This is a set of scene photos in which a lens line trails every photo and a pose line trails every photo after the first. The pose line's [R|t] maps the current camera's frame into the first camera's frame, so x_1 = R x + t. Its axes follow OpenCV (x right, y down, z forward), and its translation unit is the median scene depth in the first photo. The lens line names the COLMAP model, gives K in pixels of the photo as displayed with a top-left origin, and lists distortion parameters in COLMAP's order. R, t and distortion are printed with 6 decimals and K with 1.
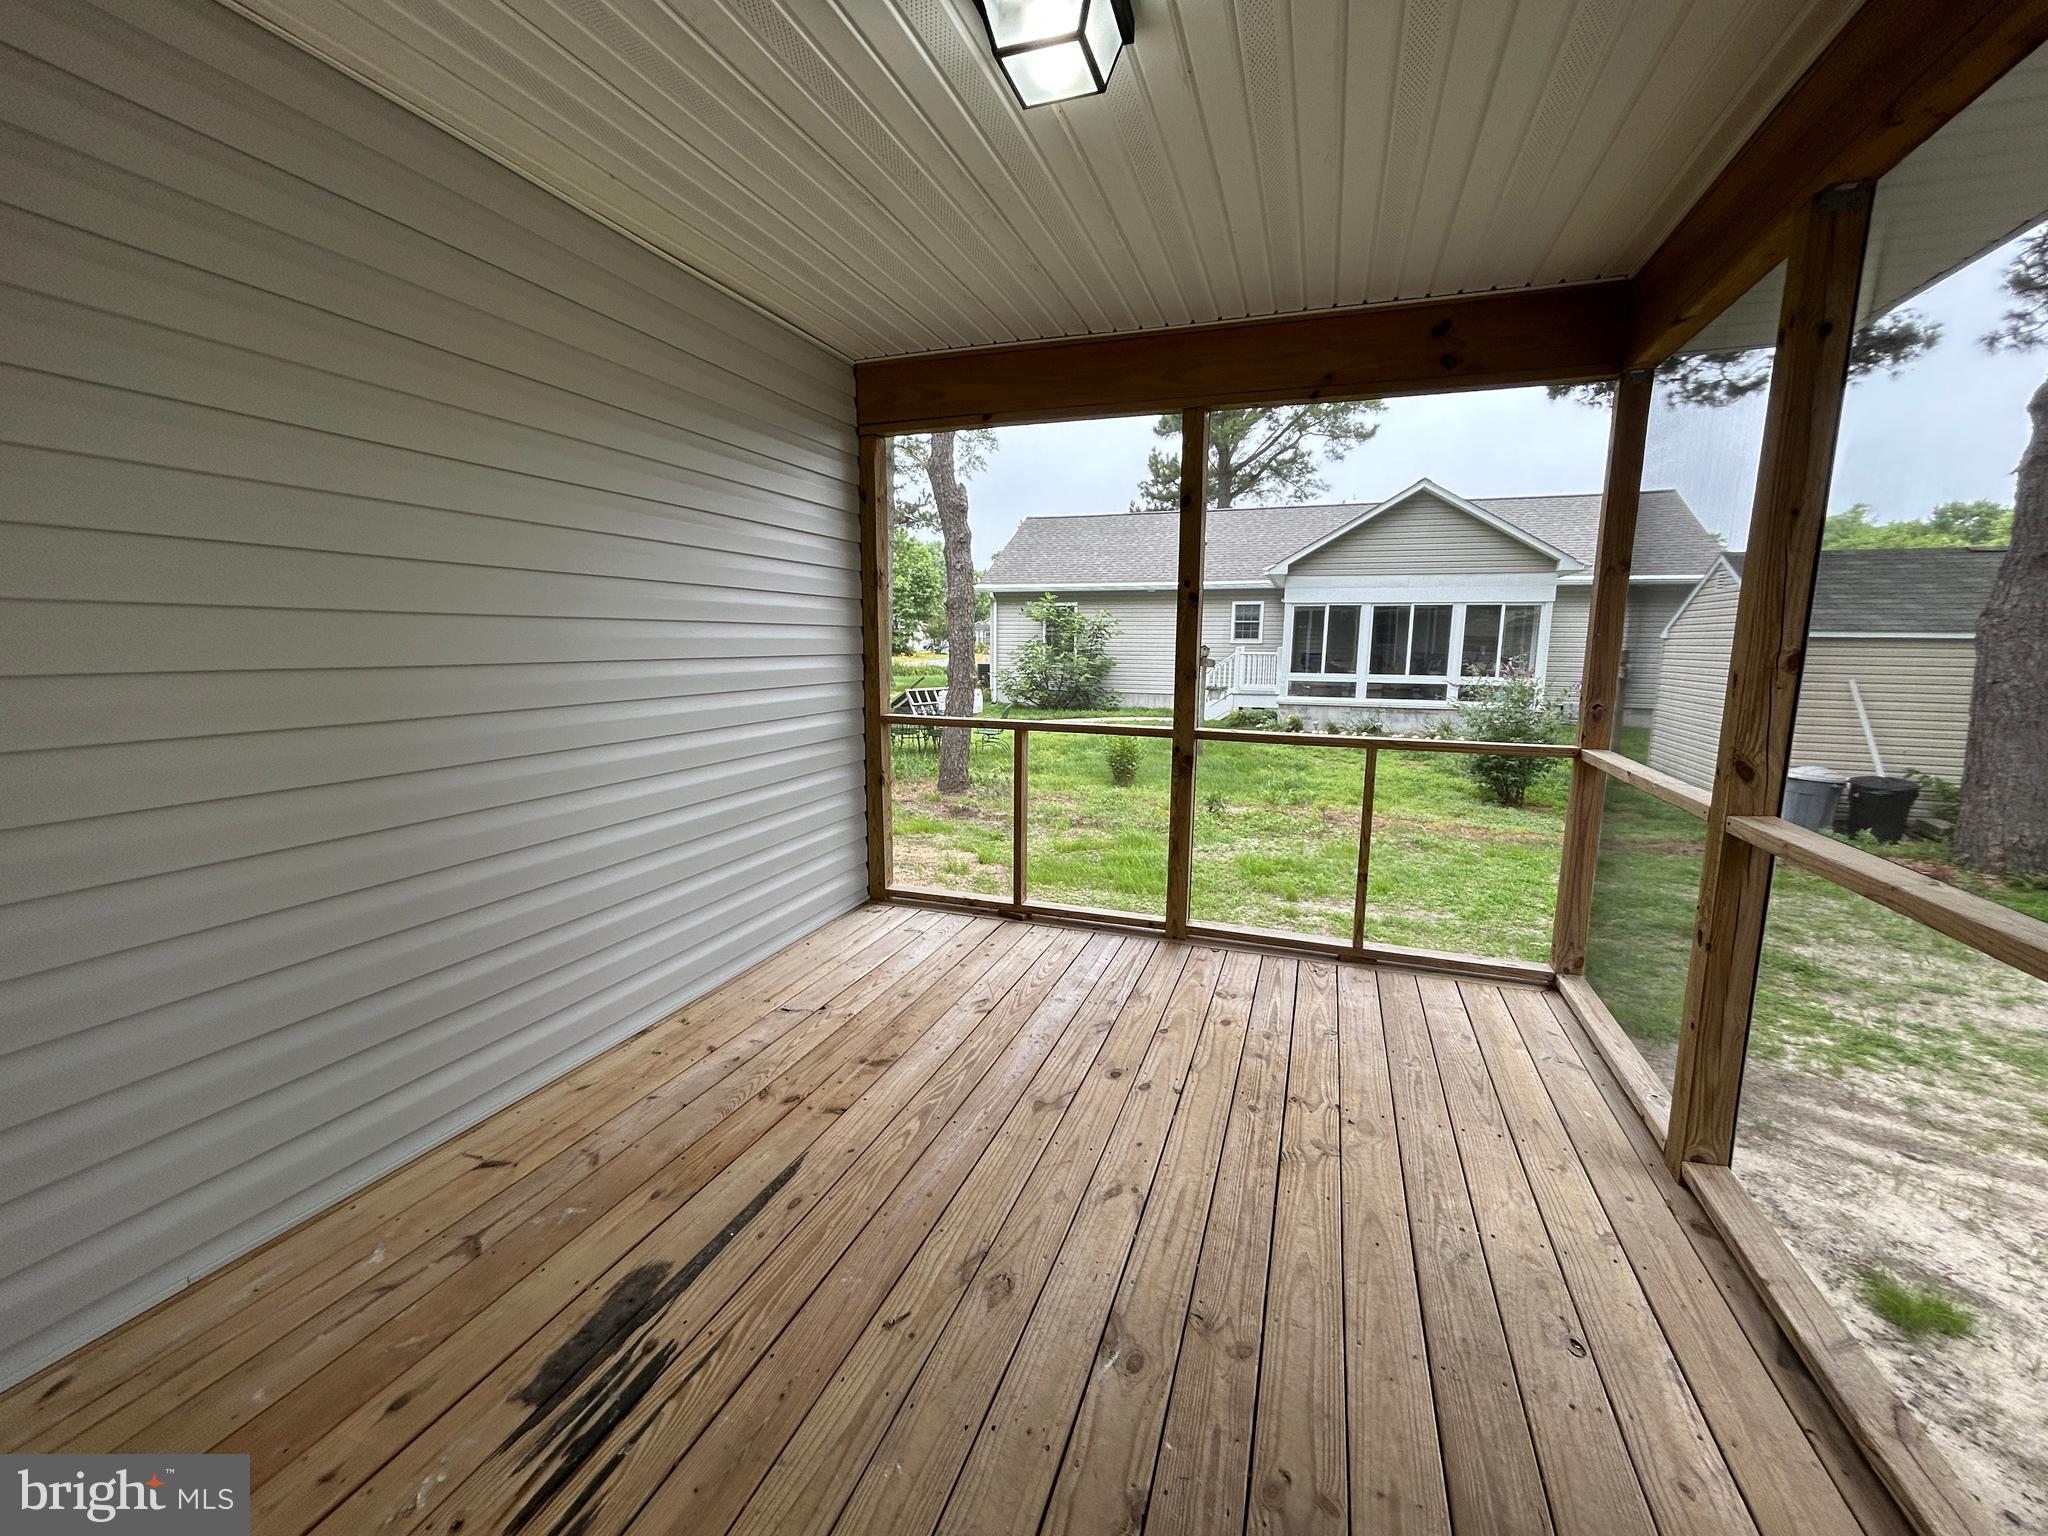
lens RADIAL K [[840.3, 0, 1020.9], [0, 840.3, 767.8], [0, 0, 1]] dist [0.000111, 0.000702]
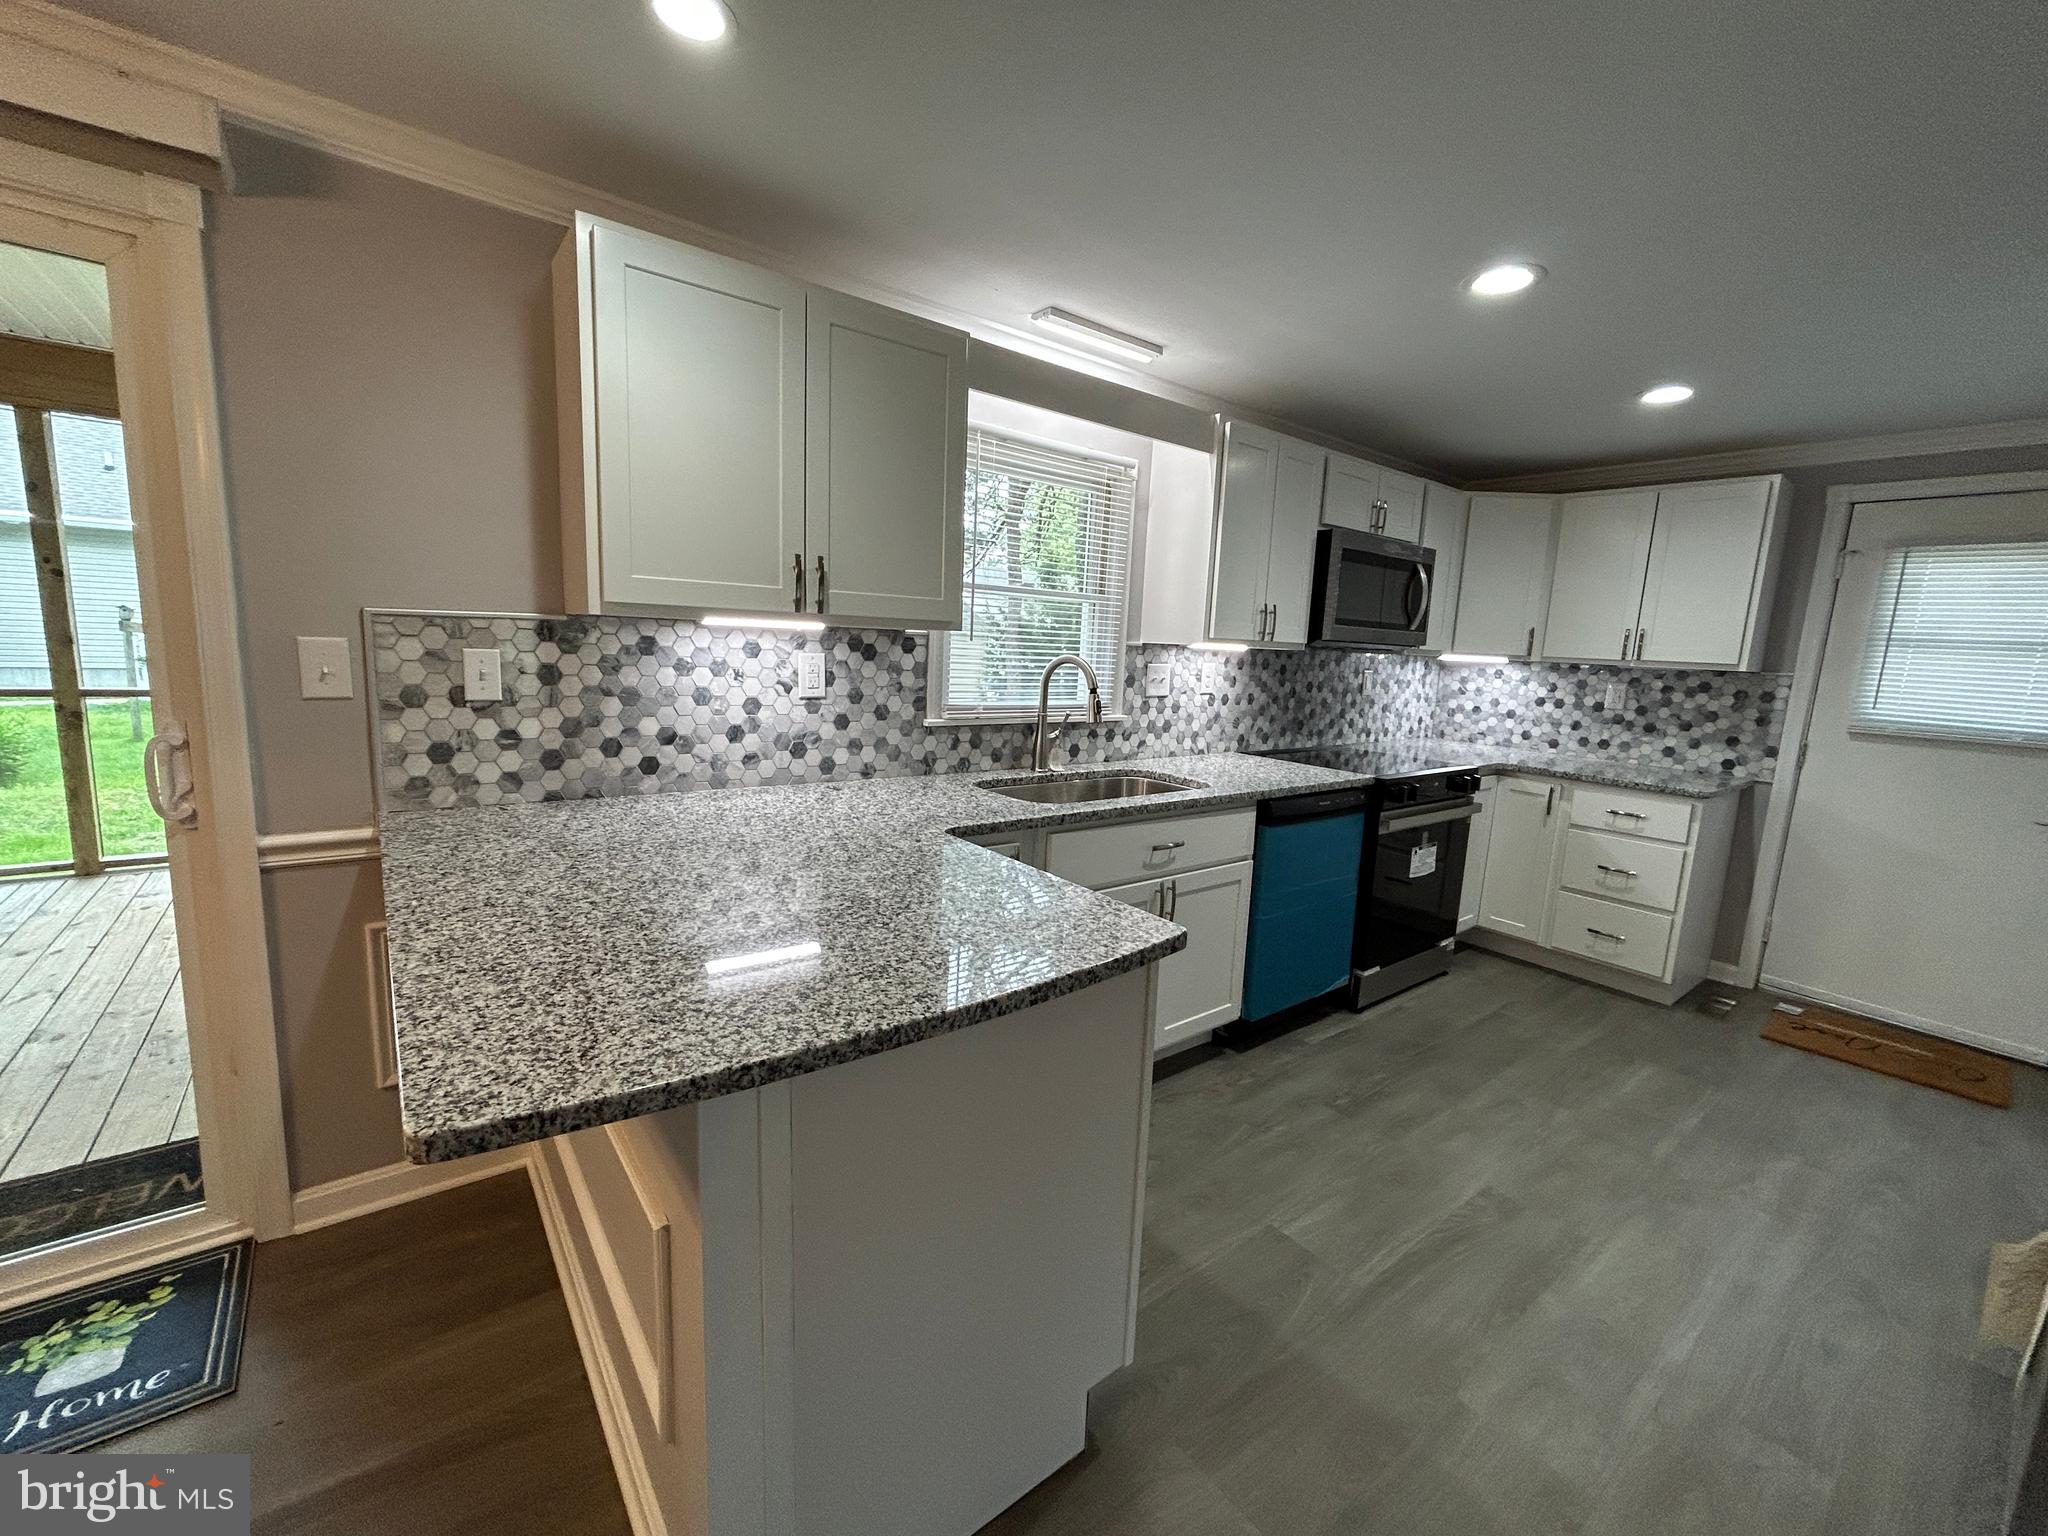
lens RADIAL K [[840.3, 0, 1021.8], [0, 840.3, 766.1], [0, 0, 1]] dist [0.000111, 0.000702]
pose [[0.531486, -0.112104, 0.839616, -0.079996], [0.086460, 0.993207, 0.077881, 0.074576], [-0.842643, 0.031201, 0.537568, -0.649441]]
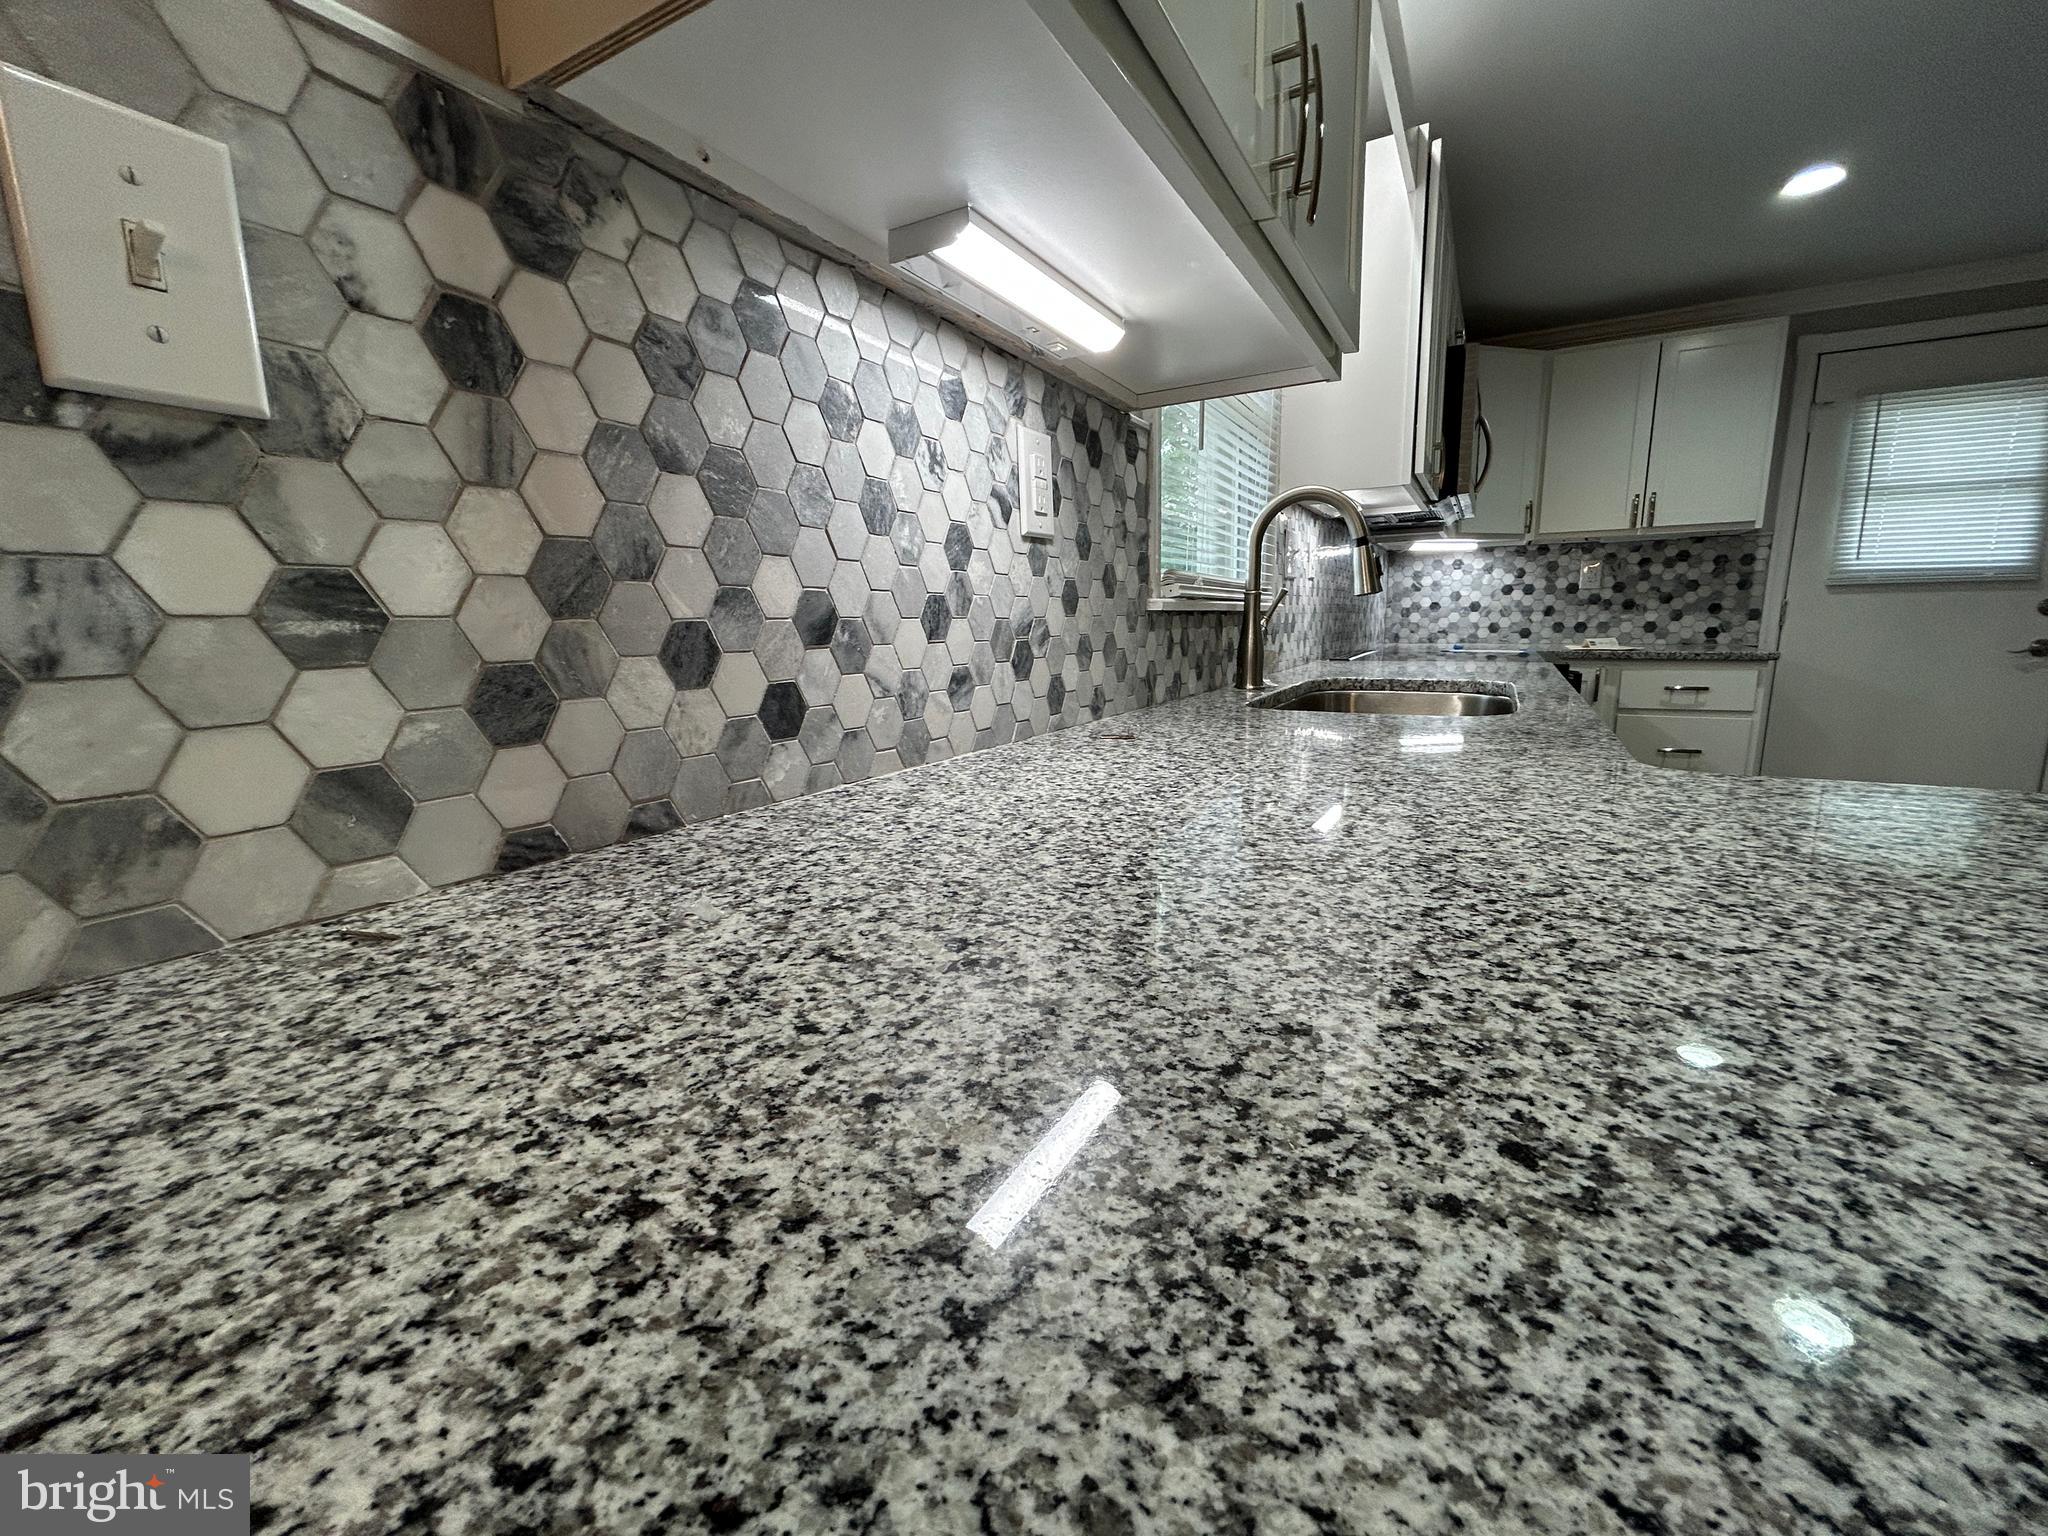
lens RADIAL K [[840.3, 0, 1028.4], [0, 840.3, 766.0], [0, 0, 1]] dist [0.000111, 0.000702]
pose [[0.162110, -0.181173, 0.969998, 0.085287], [0.168121, 0.973700, 0.153767, 0.088677], [-0.972346, 0.138149, 0.188305, -0.230329]]
